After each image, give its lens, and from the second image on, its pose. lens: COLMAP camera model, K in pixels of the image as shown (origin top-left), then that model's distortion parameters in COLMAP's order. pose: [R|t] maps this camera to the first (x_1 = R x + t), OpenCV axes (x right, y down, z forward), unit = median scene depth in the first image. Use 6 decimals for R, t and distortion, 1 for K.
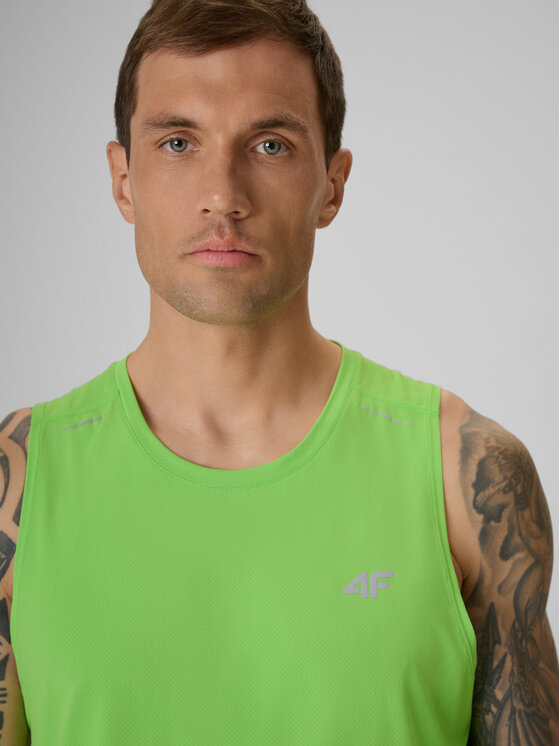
lens RADIAL K [[1860.5, 0, 280.0], [0, 1860.5, 373.0], [0, 0, 1]] dist [-0.351719, -0.113209]
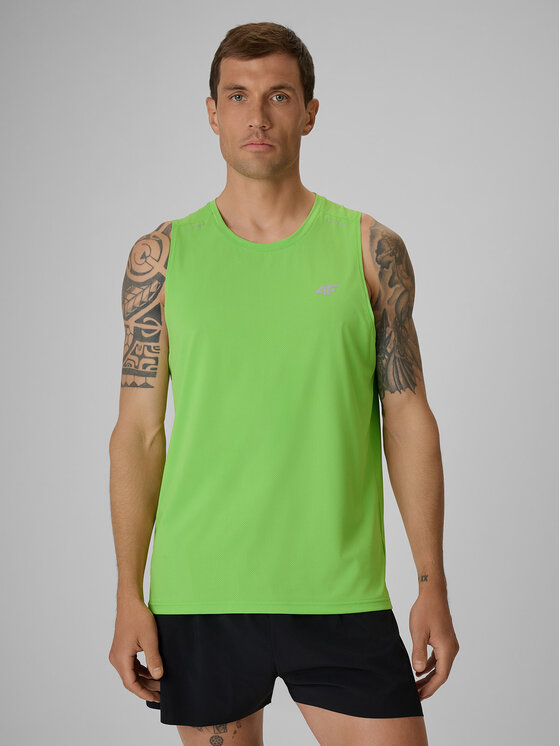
lens RADIAL K [[1754.9, 0, 280.0], [0, 1754.9, 373.0], [0, 0, 1]] dist [-0.243690, 0.047916]
pose [[0.999072, -0.004394, -0.042845, 0.080711], [0.005216, 0.999804, 0.019082, 0.163122], [0.042752, -0.019288, 0.998900, -1.070131]]
